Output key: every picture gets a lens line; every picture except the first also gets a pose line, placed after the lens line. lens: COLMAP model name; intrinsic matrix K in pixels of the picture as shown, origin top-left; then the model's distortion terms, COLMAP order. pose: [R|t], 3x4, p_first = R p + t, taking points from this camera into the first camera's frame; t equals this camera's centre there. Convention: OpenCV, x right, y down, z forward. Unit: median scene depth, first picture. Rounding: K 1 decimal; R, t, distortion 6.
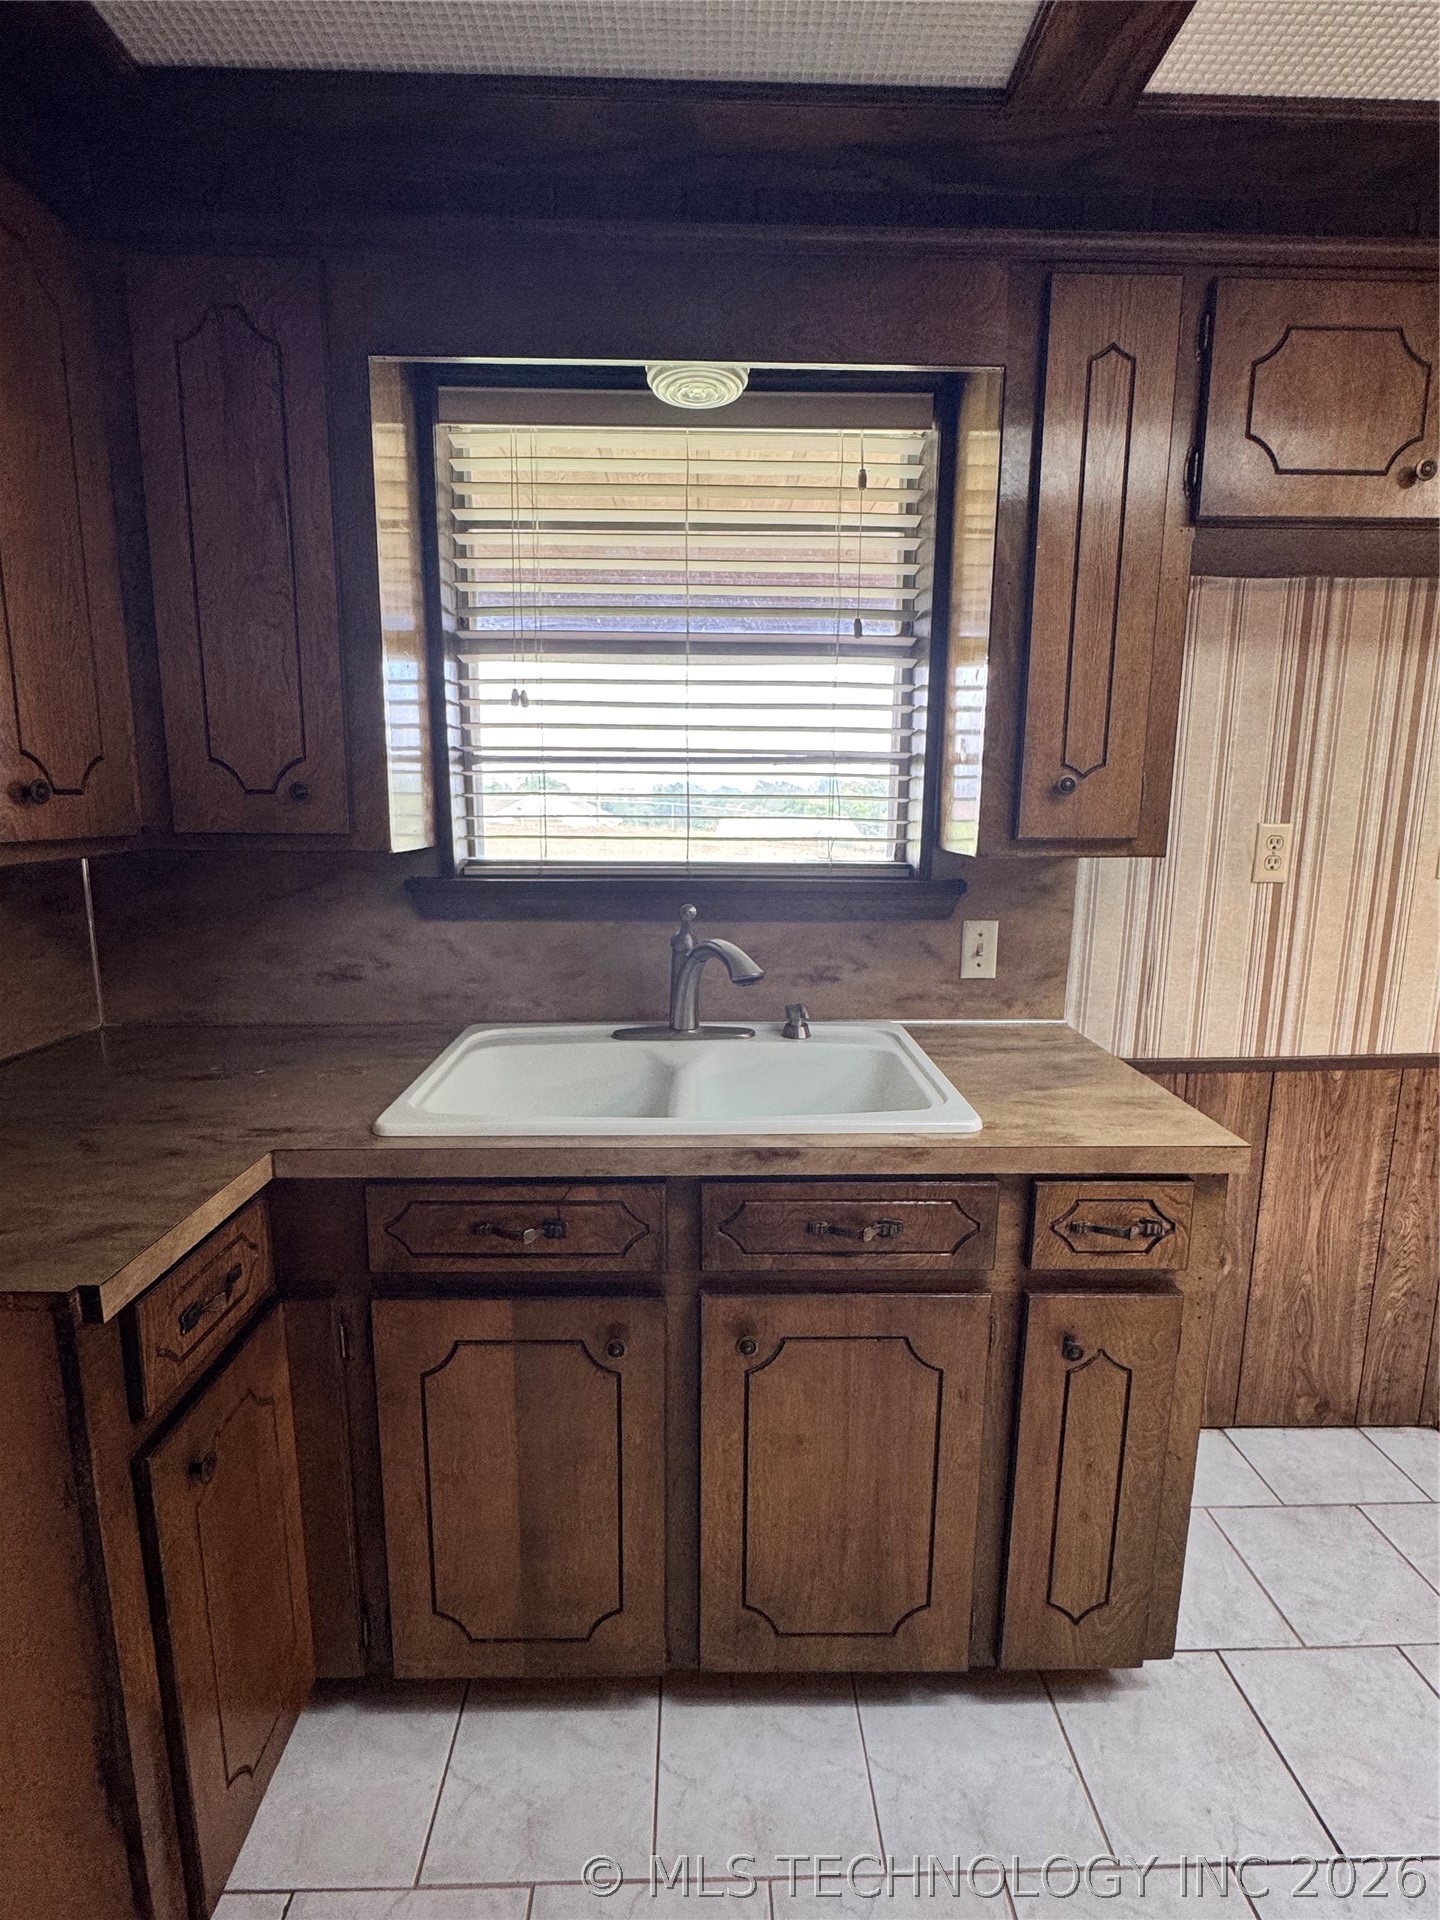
lens RADIAL K [[911.0, 0, 720.0], [0, 911.0, 960.0], [0, 0, 1]] dist [0.000672, 0.000035]
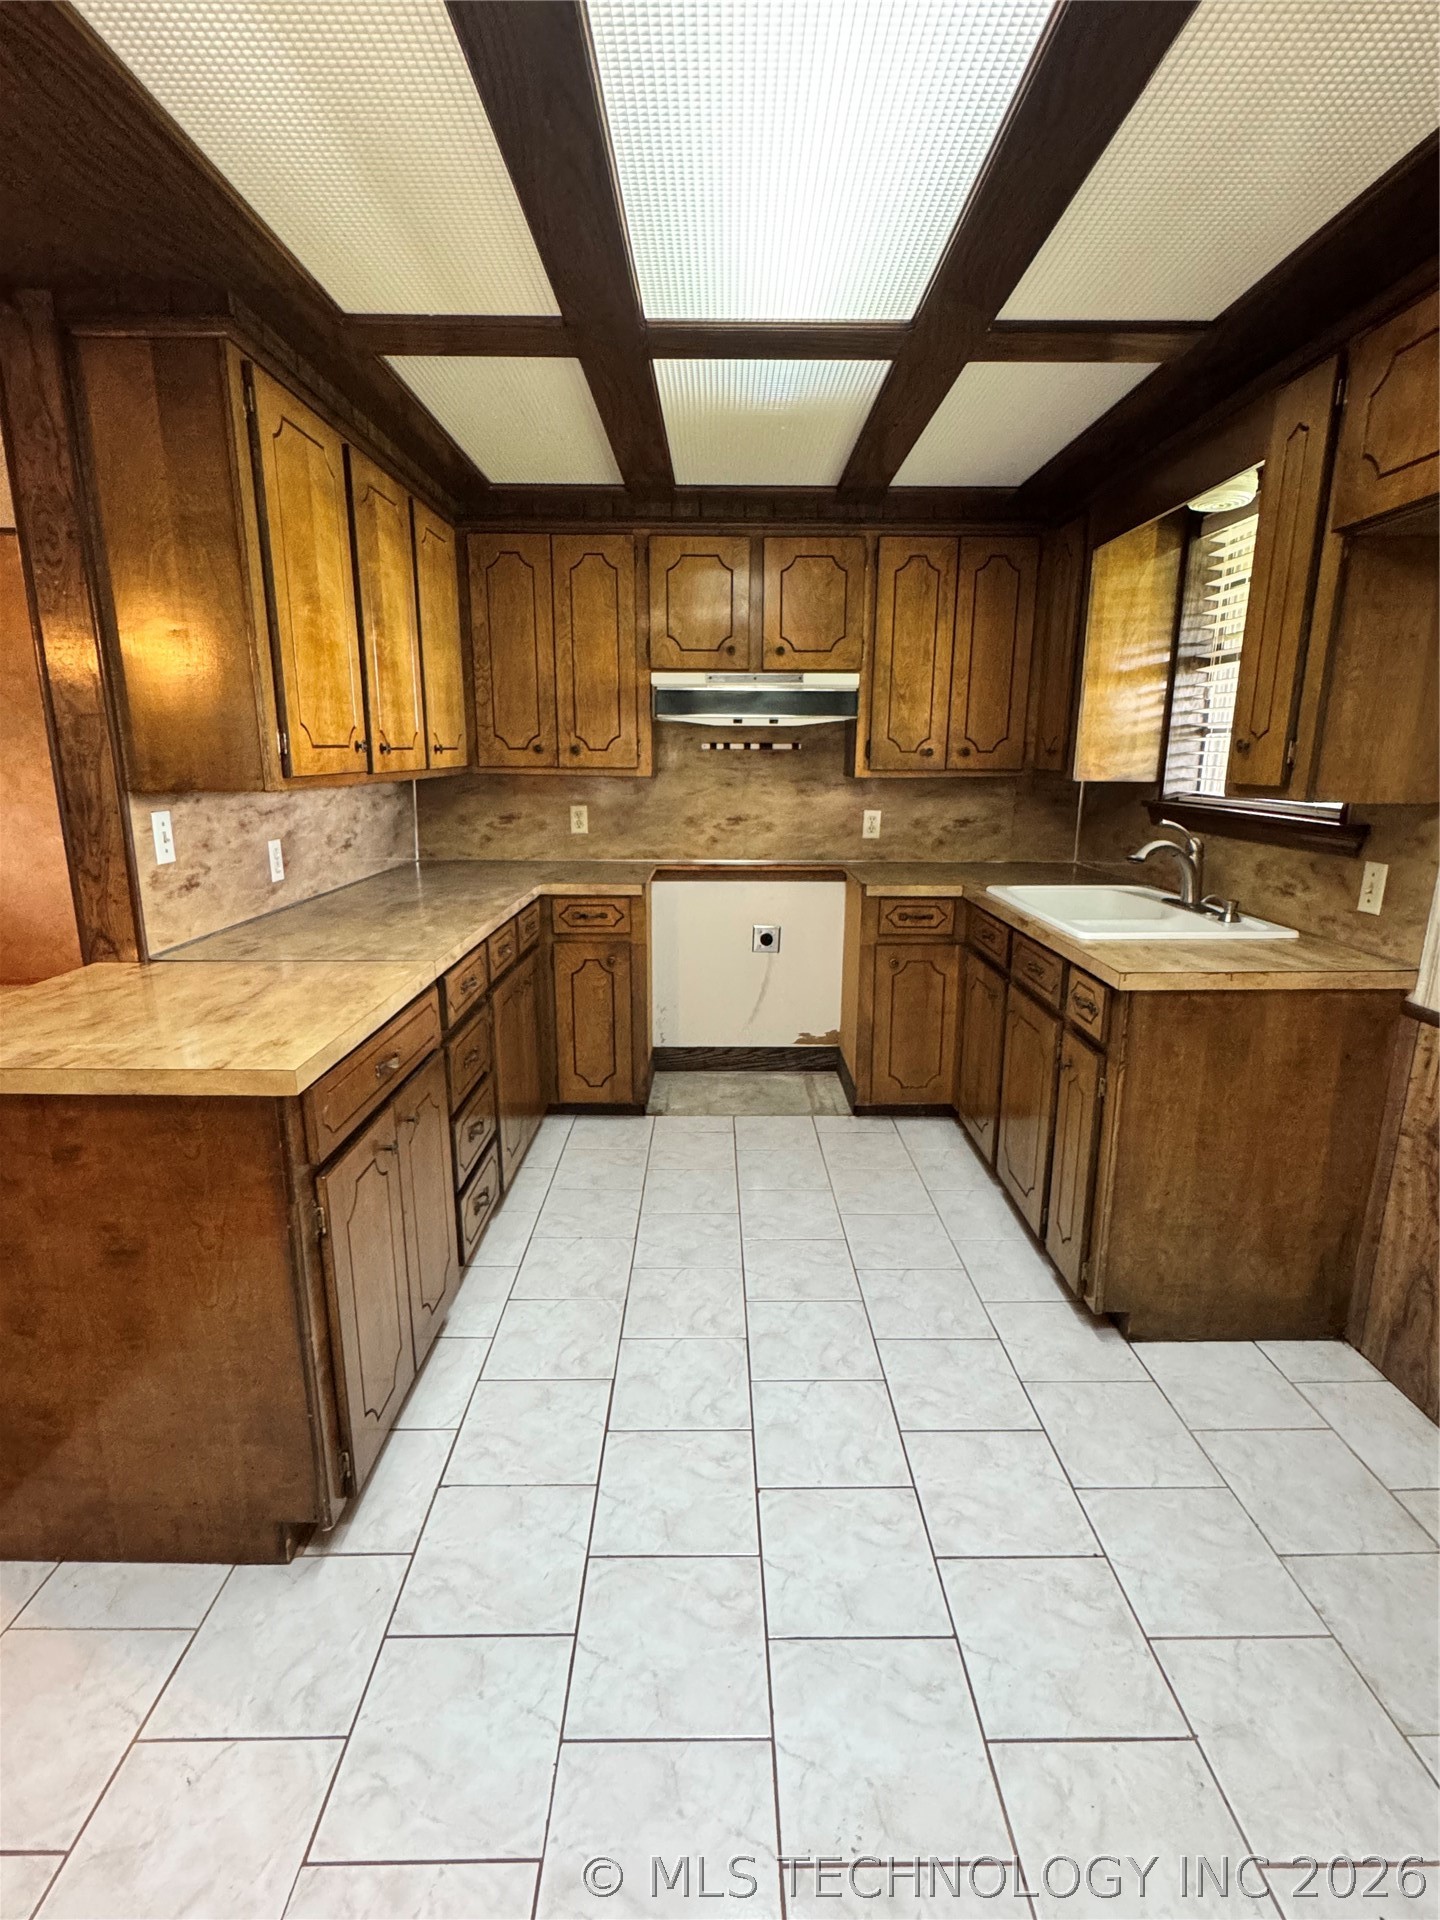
lens RADIAL K [[911.0, 0, 720.0], [0, 911.0, 960.0], [0, 0, 1]] dist [0.000672, 0.000035]
pose [[-0.017363, 0.220402, -0.975255, 1.455615], [-0.179856, 0.958802, 0.219886, -0.029339], [0.983540, 0.179223, 0.022993, 0.175495]]
